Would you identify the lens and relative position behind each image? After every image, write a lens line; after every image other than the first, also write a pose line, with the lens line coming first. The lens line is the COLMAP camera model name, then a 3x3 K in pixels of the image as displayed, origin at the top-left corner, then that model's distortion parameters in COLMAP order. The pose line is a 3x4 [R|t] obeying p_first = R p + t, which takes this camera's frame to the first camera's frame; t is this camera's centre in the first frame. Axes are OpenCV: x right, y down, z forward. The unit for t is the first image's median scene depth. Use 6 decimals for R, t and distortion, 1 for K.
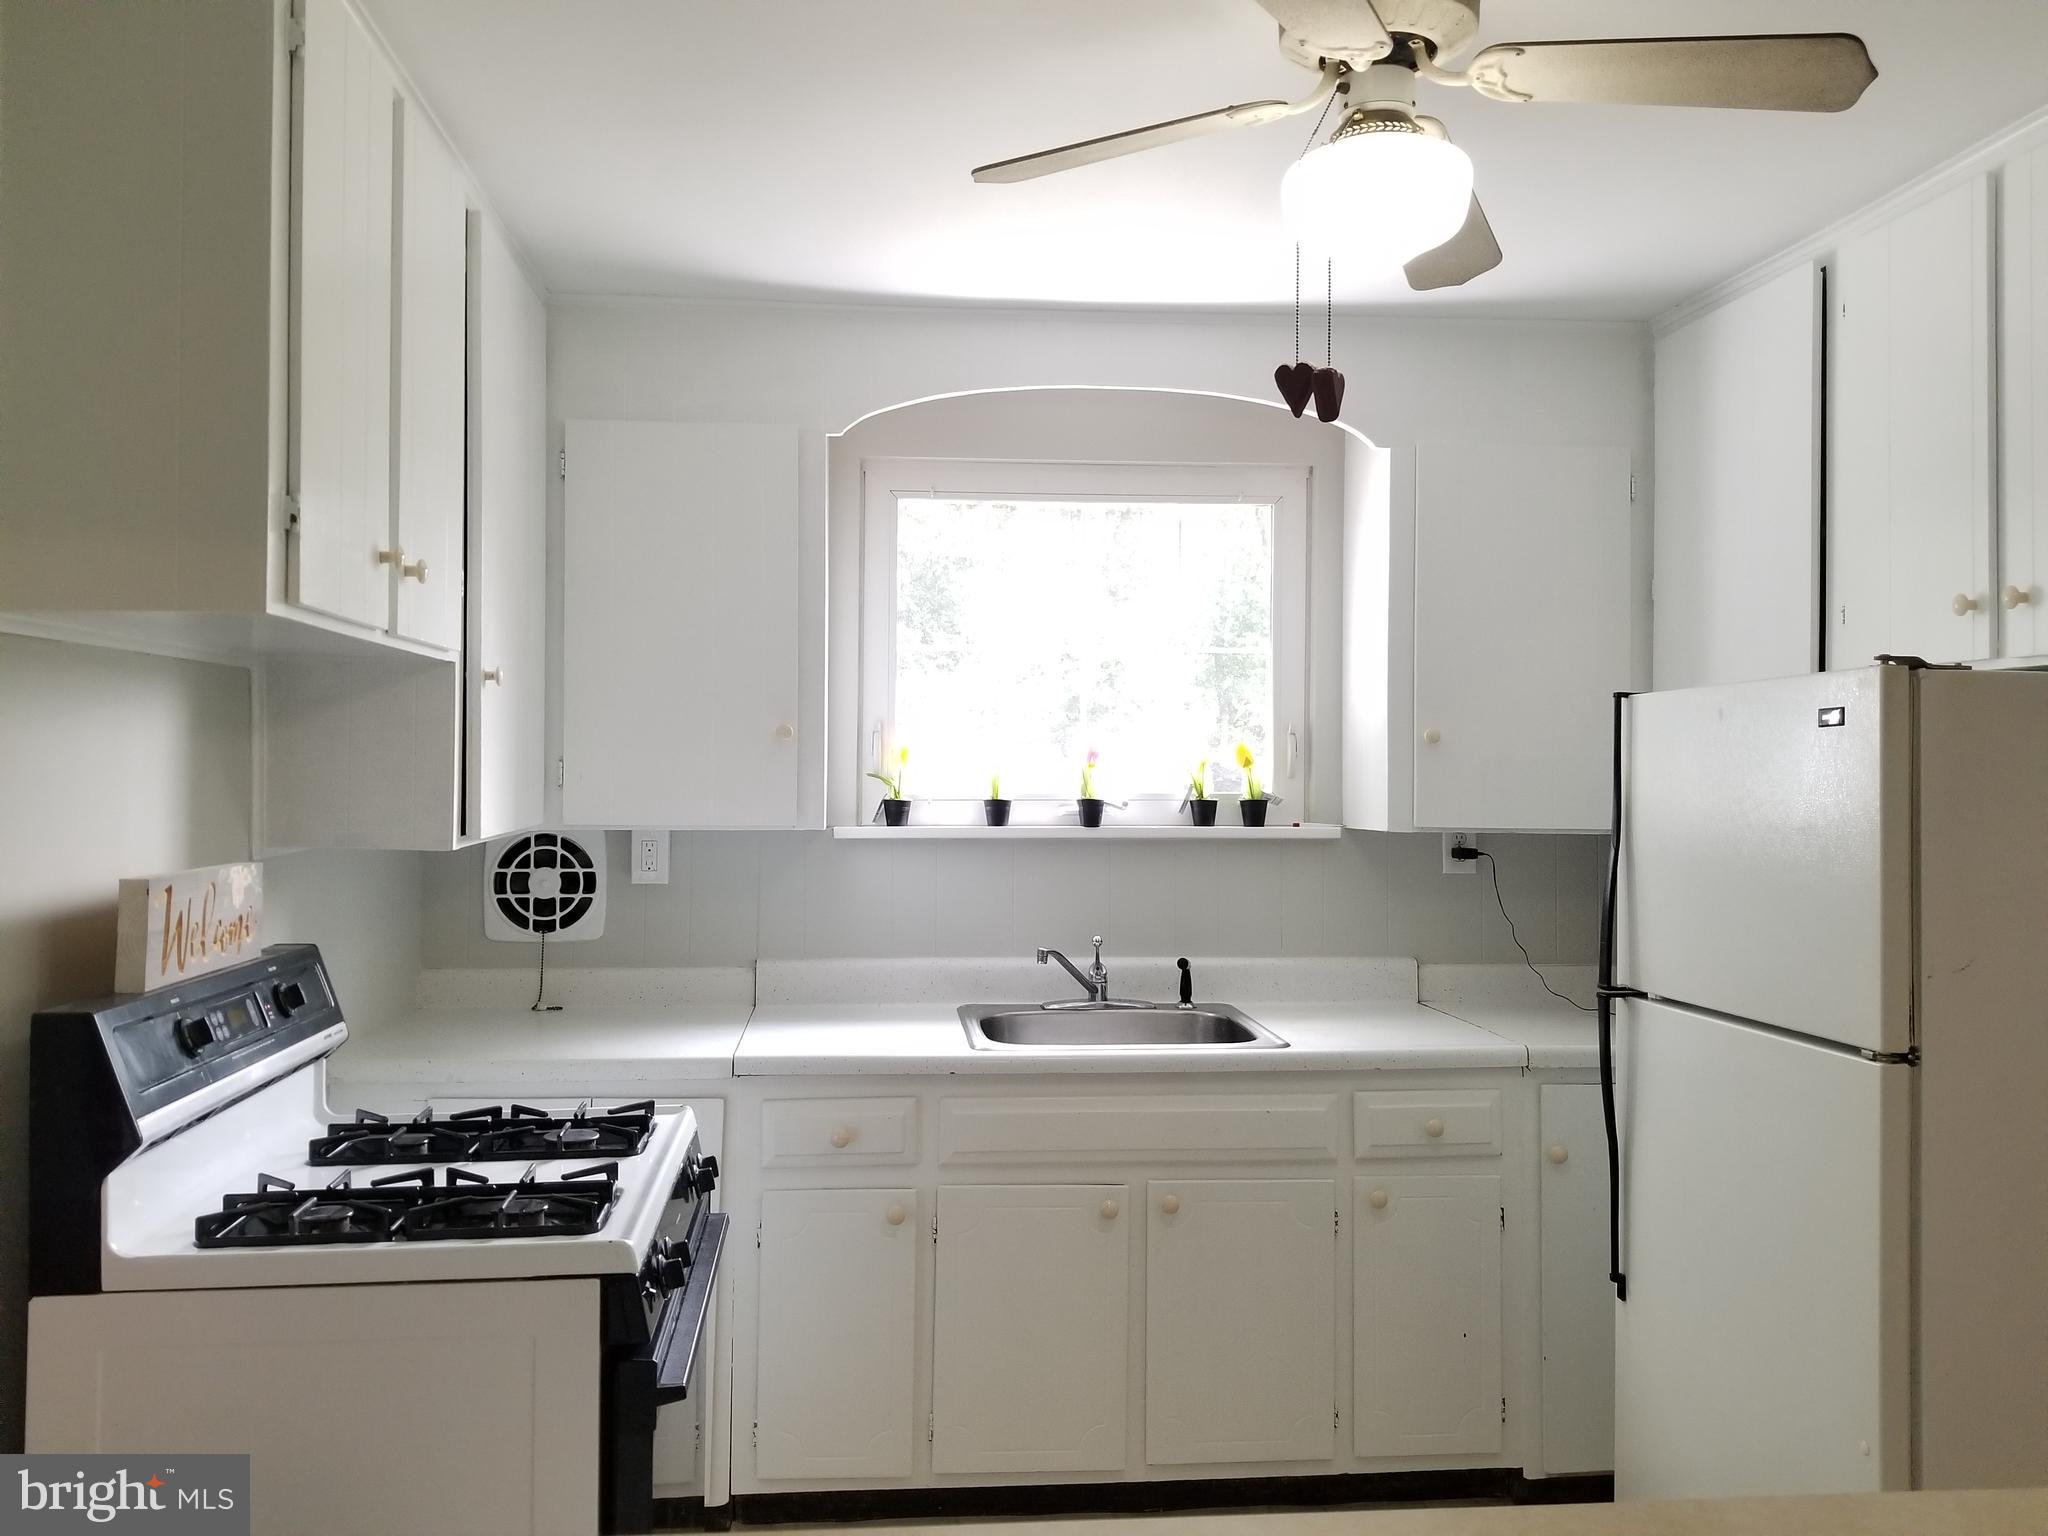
lens RADIAL K [[1647.8, 0, 1019.6], [0, 1647.8, 671.5], [0, 0, 1]] dist [0.030348, -0.041016]
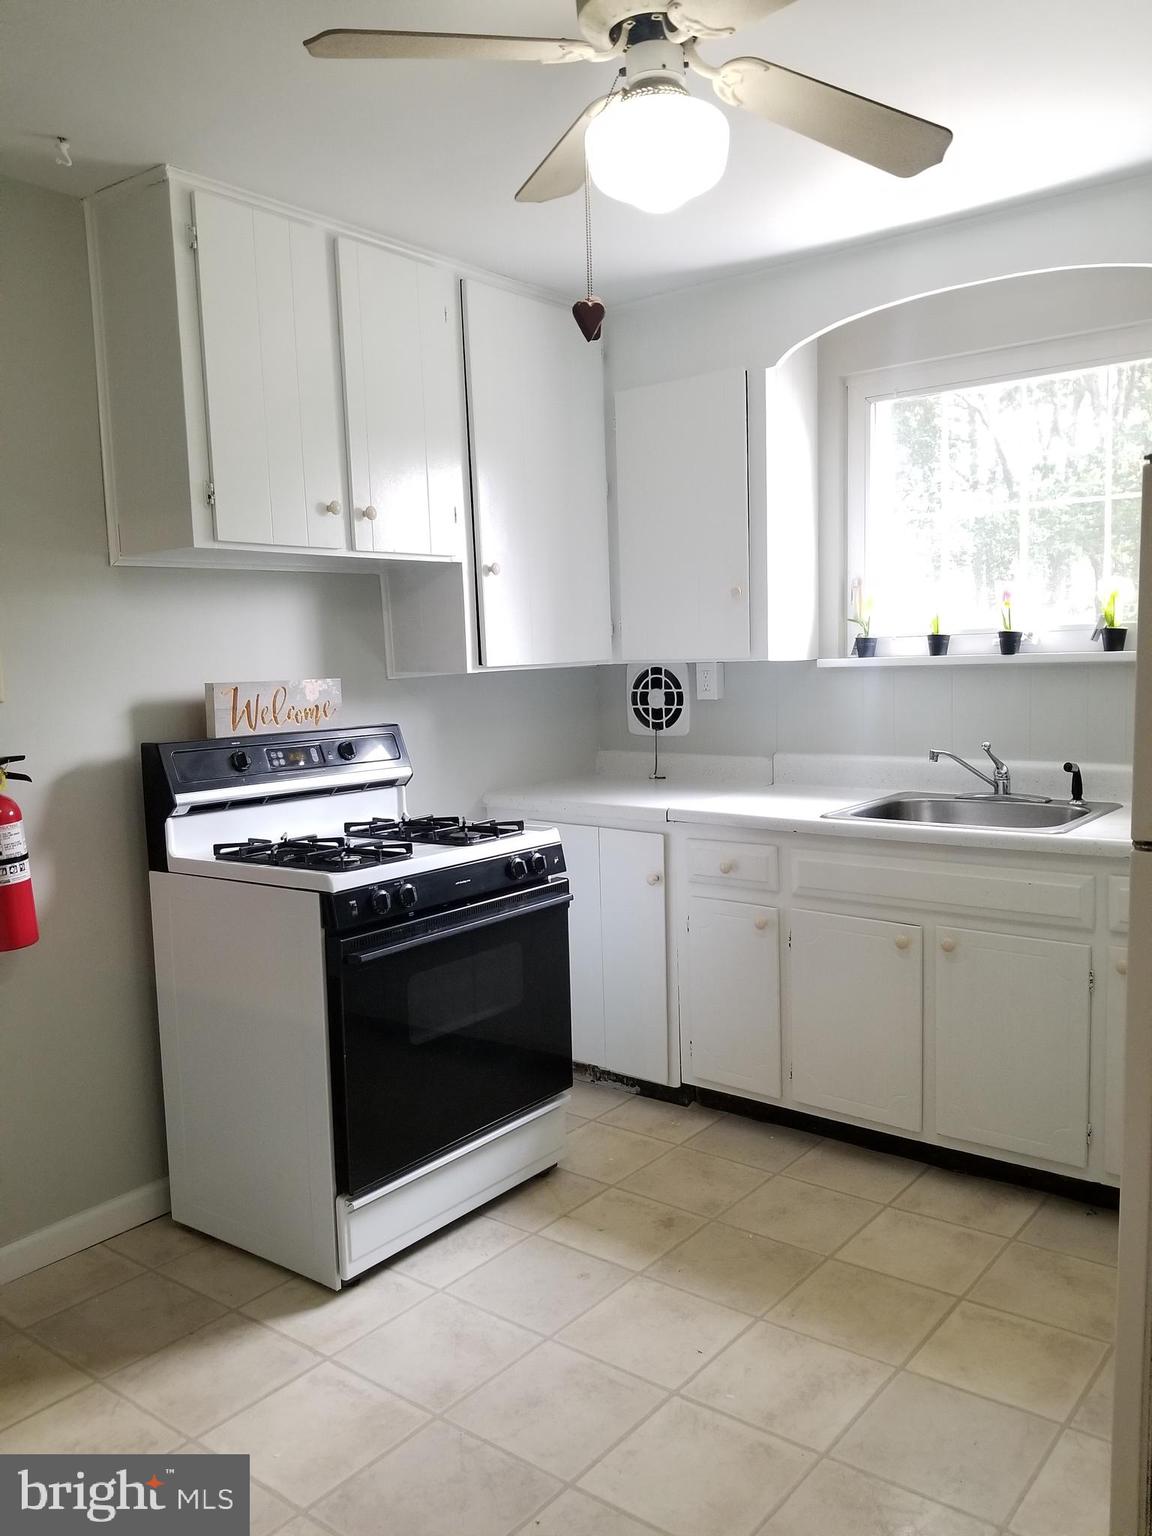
lens RADIAL K [[1235.8, 0, 582.5], [0, 1235.8, 764.8], [0, 0, 1]] dist [0.030348, -0.041016]
pose [[0.713858, 0.039284, -0.699188, 0.477779], [0.073975, 0.988609, 0.131072, 0.032279], [0.696372, -0.145289, 0.702820, 0.126293]]
